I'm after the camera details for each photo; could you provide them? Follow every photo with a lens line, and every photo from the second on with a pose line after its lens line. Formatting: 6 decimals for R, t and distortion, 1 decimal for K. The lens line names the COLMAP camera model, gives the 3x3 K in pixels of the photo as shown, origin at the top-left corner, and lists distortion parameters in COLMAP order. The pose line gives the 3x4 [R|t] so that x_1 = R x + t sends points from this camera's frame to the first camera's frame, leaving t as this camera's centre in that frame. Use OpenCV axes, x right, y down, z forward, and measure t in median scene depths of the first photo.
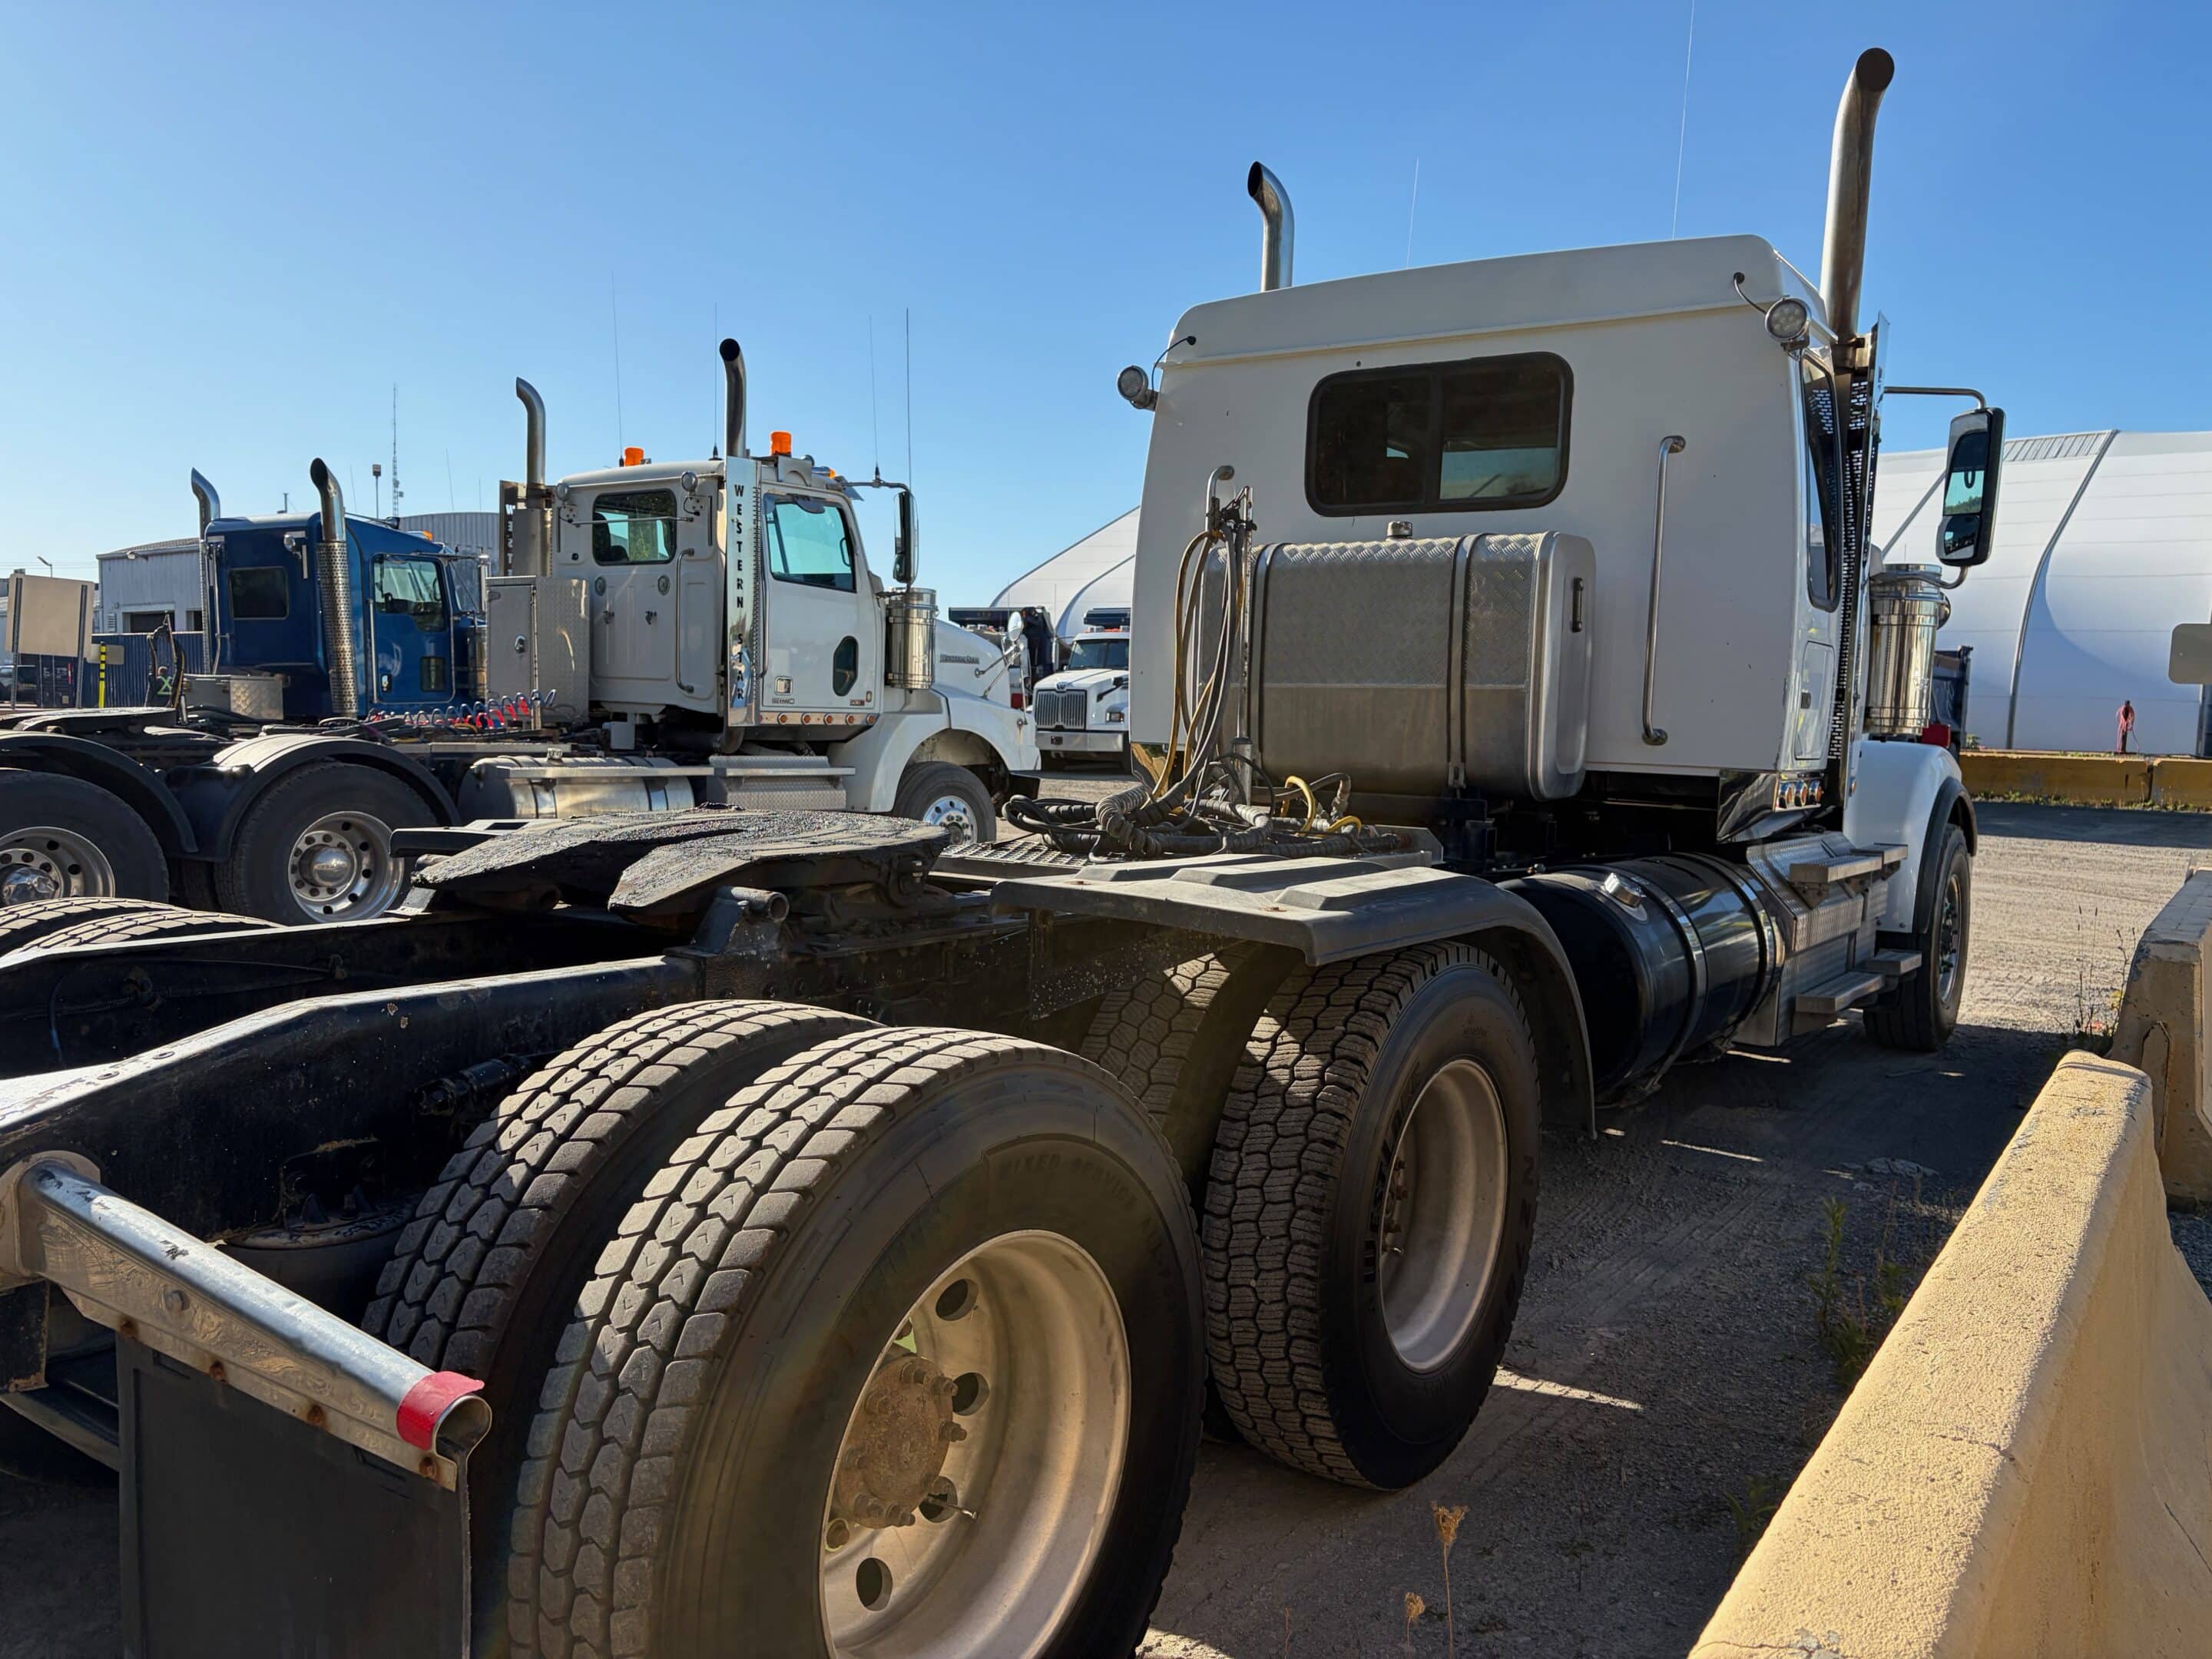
lens RADIAL K [[1706.9, 0, 1106.7], [0, 1706.9, 807.5], [0, 0, 1]] dist [0.007169, 0.000736]
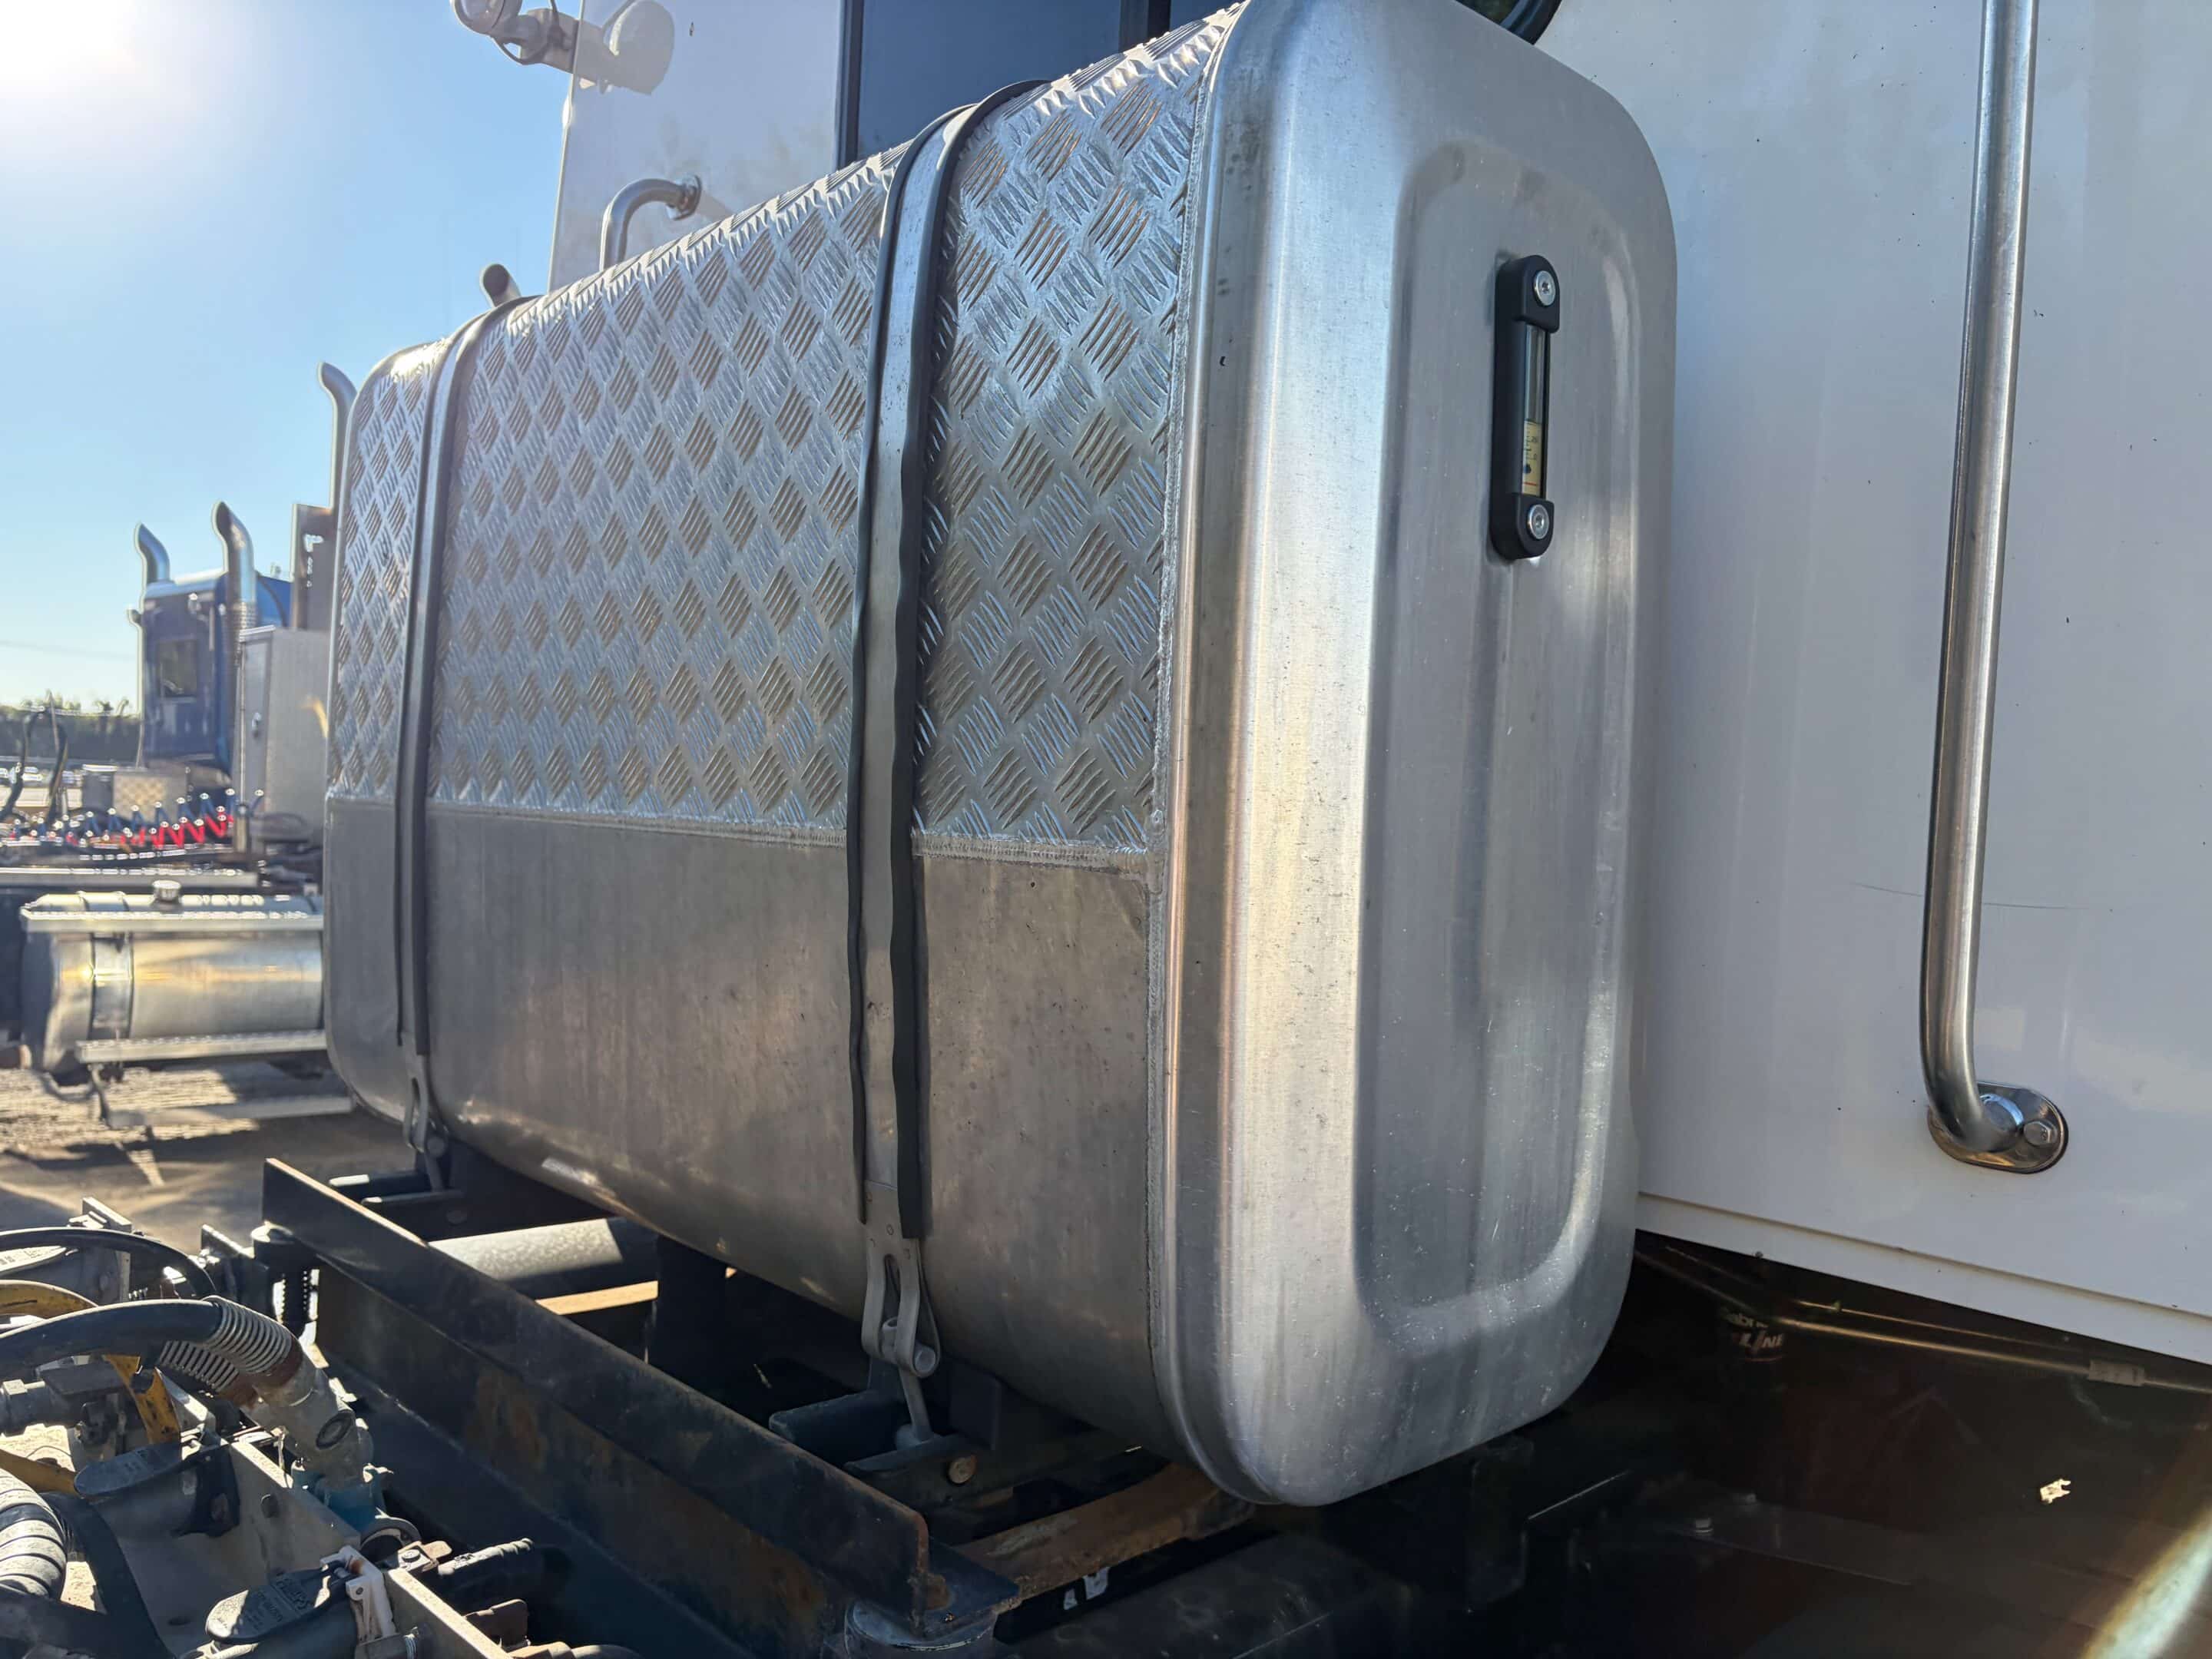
lens RADIAL K [[1739.2, 0, 1106.0], [0, 1739.2, 829.5], [0, 0, 1]] dist [0.070567, -0.093920]
pose [[0.985959, 0.028881, -0.164472, 0.105903], [-0.038483, 0.997717, -0.055494, -0.025060], [0.162494, 0.061044, 0.984819, 0.327228]]
